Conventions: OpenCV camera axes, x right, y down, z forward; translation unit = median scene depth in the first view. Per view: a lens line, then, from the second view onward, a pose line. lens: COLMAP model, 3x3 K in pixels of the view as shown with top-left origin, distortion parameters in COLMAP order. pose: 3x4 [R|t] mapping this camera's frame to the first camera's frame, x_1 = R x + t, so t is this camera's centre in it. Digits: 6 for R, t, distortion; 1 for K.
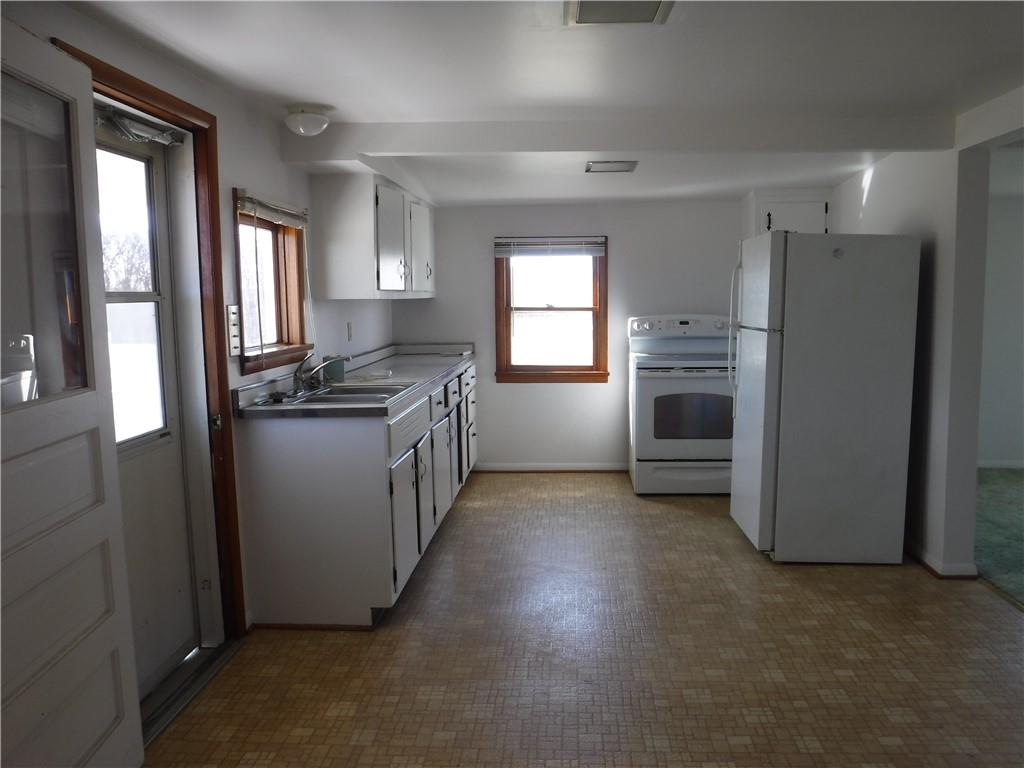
lens RADIAL K [[860.9, 0, 512.0], [0, 860.9, 384.0], [0, 0, 1]] dist [-0.072554, 0.050049]
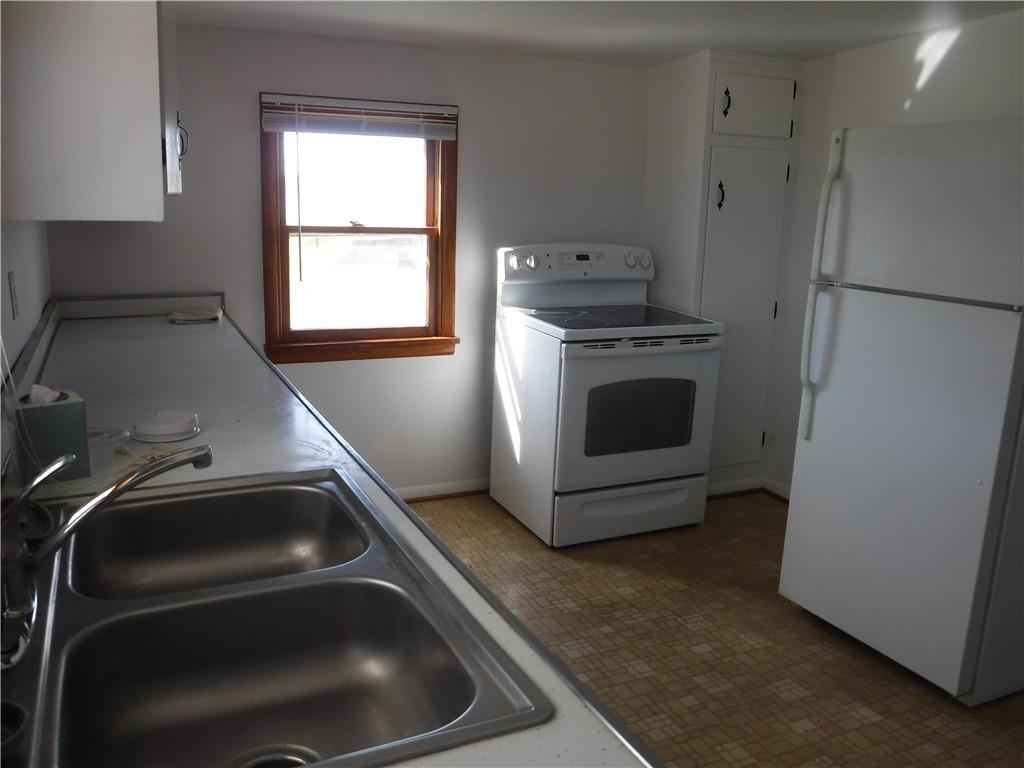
lens RADIAL K [[838.1, 0, 512.0], [0, 838.1, 384.0], [0, 0, 1]] dist [-0.047872, 0.002571]
pose [[0.870919, -0.076726, 0.485400, -0.145310], [0.013114, 0.991013, 0.133118, -0.059575], [-0.491252, -0.109570, 0.864099, 0.468551]]
